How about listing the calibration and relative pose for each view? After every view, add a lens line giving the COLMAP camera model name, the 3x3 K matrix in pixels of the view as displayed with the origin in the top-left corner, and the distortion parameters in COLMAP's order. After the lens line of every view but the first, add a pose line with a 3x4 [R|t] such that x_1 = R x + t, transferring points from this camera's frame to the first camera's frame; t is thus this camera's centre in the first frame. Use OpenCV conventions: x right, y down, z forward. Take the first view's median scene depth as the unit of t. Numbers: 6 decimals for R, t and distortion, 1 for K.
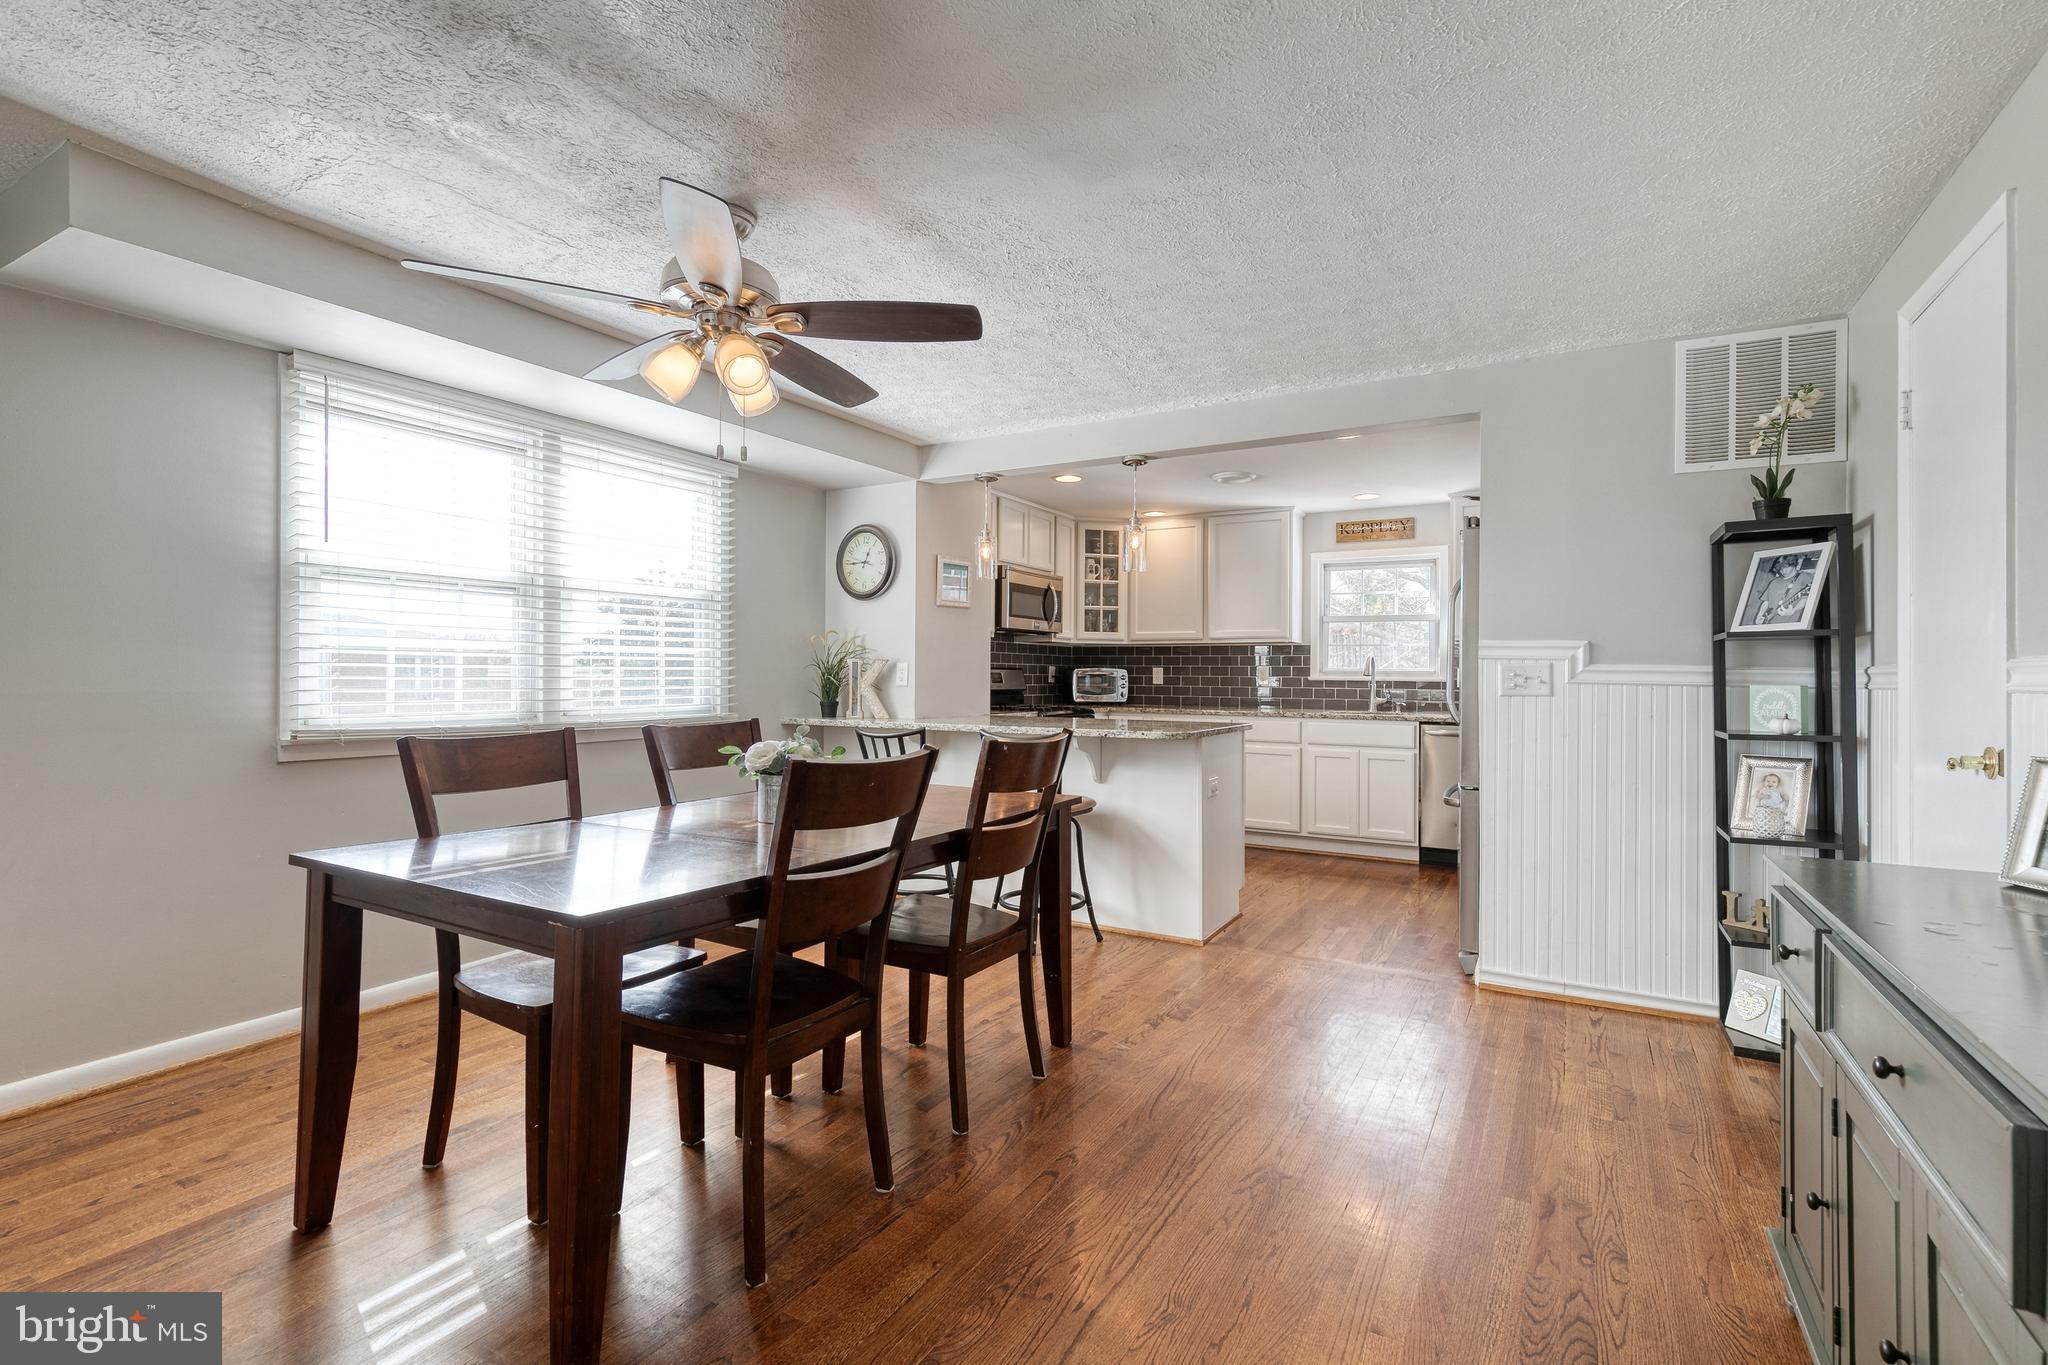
lens RADIAL K [[930.1, 0, 1045.2], [0, 930.1, 669.7], [0, 0, 1]] dist [0.005340, -0.000094]
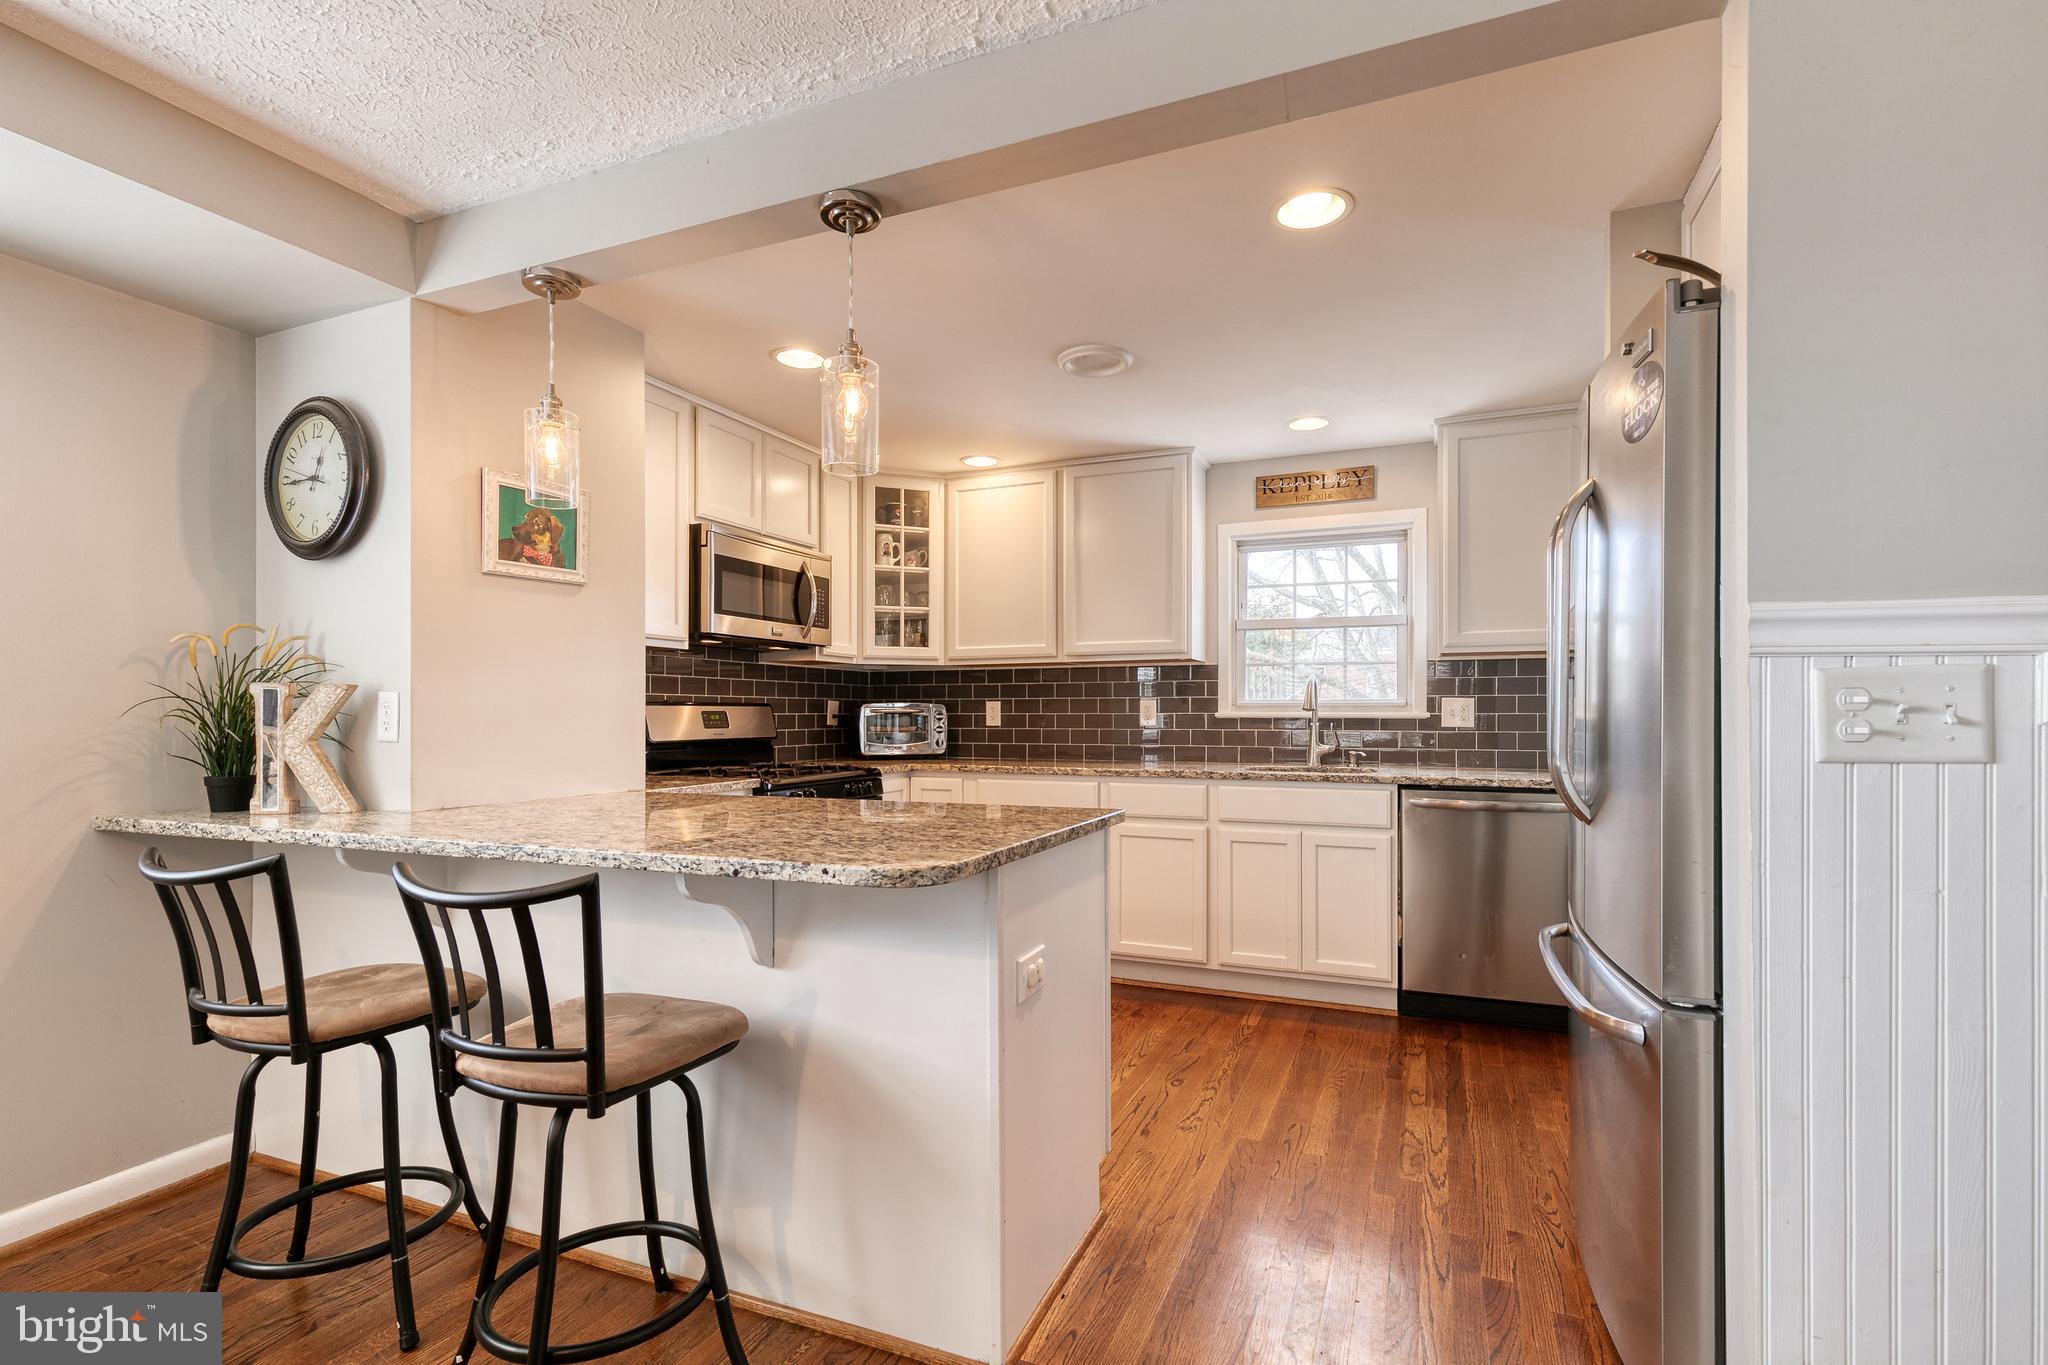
lens RADIAL K [[932.7, 0, 1038.9], [0, 932.7, 715.3], [0, 0, 1]] dist [0.002527, -0.000034]
pose [[0.993676, -0.009671, 0.111867, 0.099077], [0.008624, 0.999914, 0.009839, 0.001902], [-0.111952, -0.008812, 0.993675, 0.417507]]
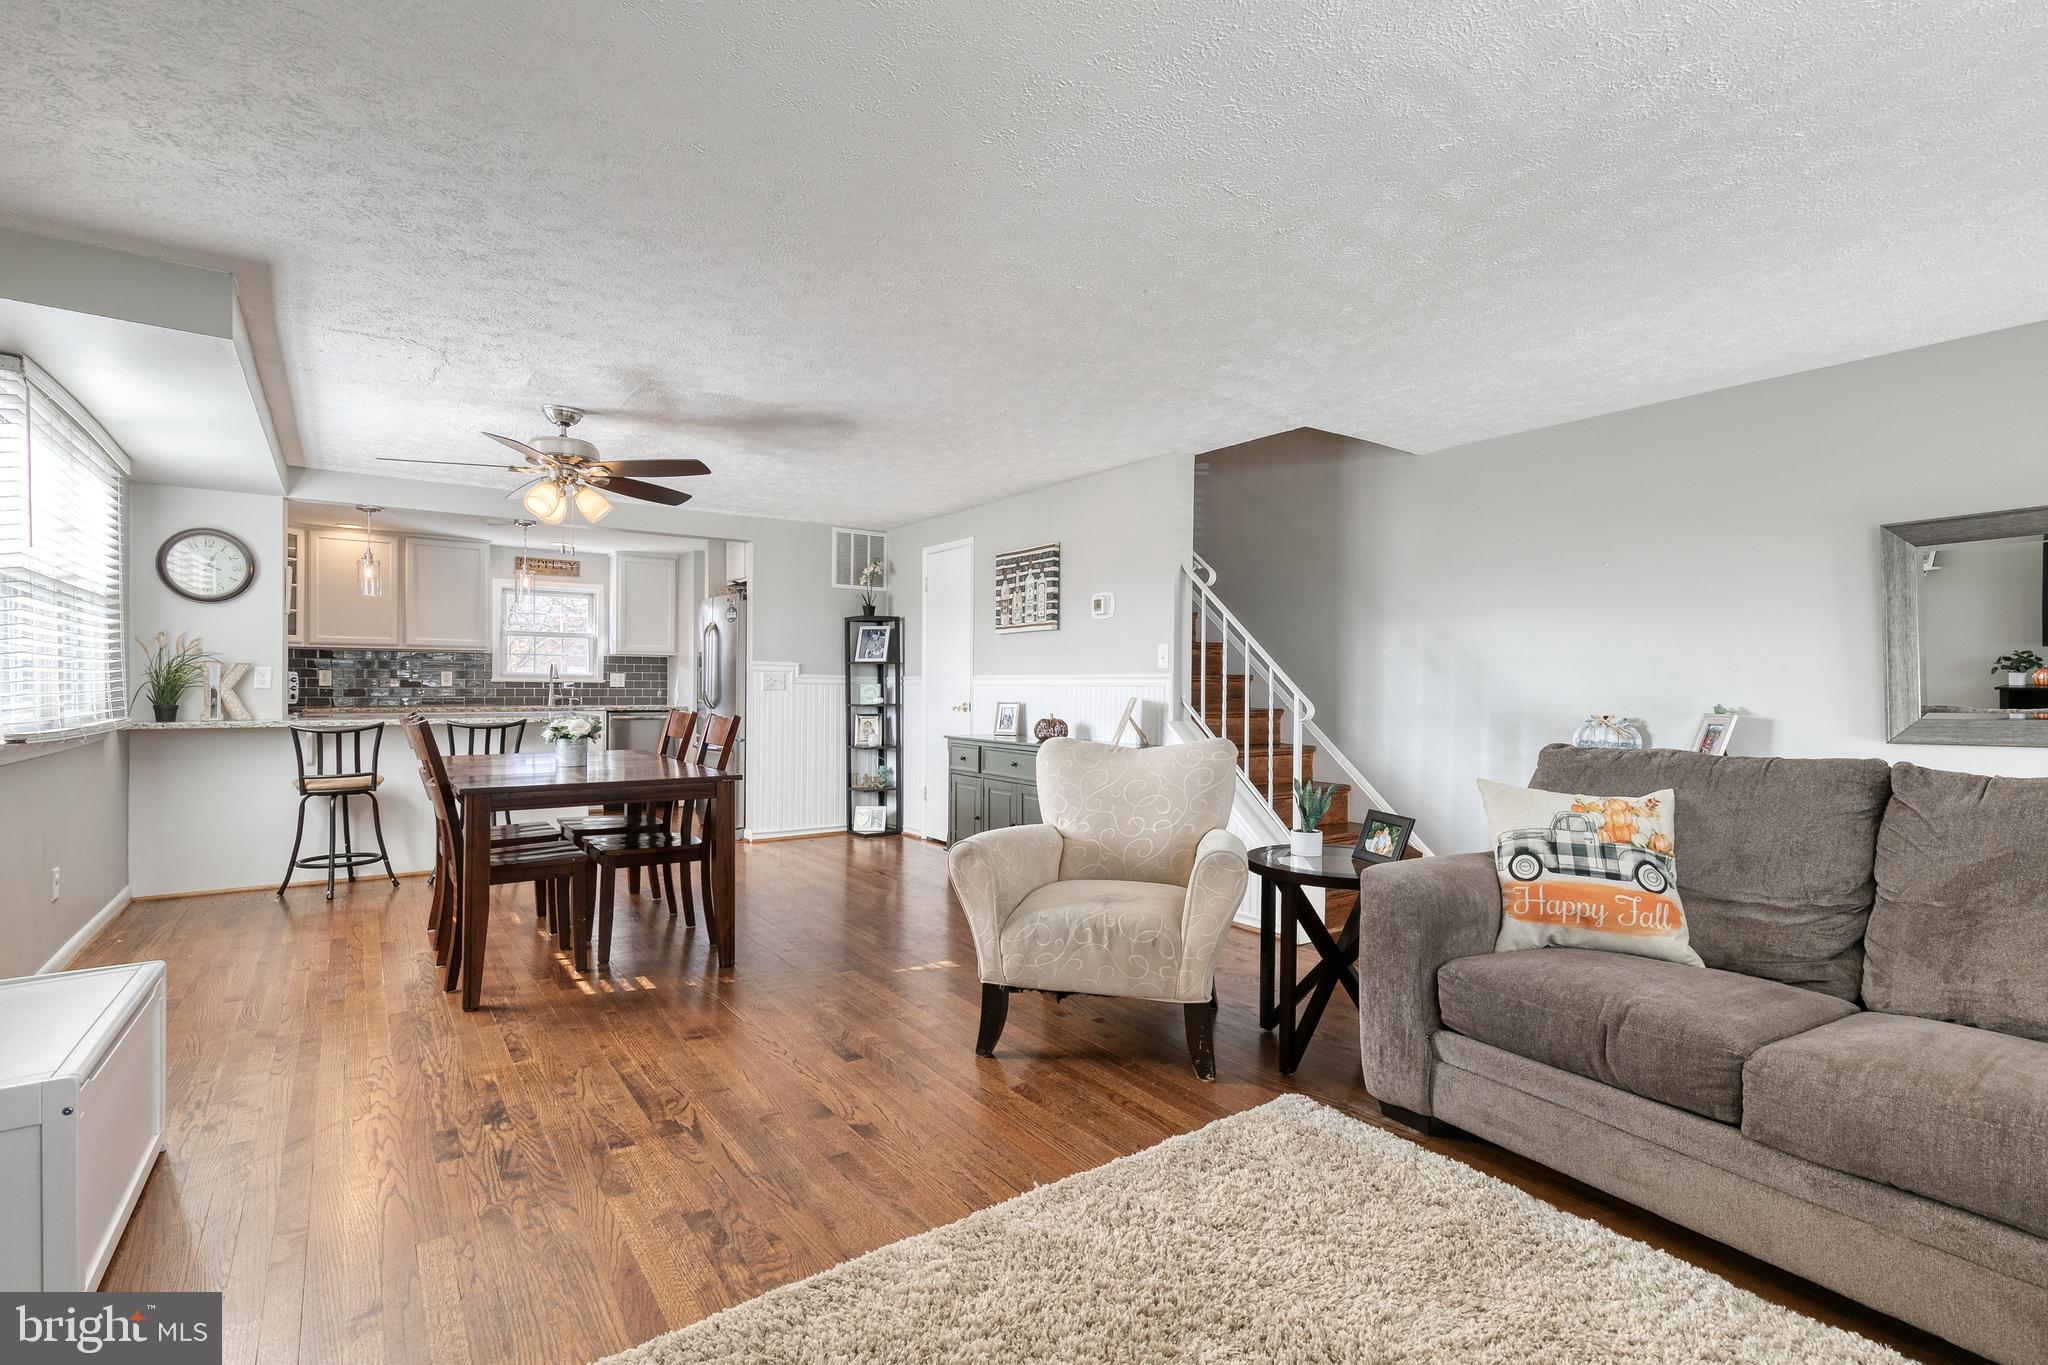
lens RADIAL K [[955.3, 0, 1039.9], [0, 955.3, 686.9], [0, 0, 1]] dist [0.010202, -0.000040]
pose [[0.420008, -0.007411, 0.907490, -0.649351], [-0.008984, 0.999884, 0.012323, -0.004913], [-0.907476, -0.013328, 0.419893, -0.217000]]
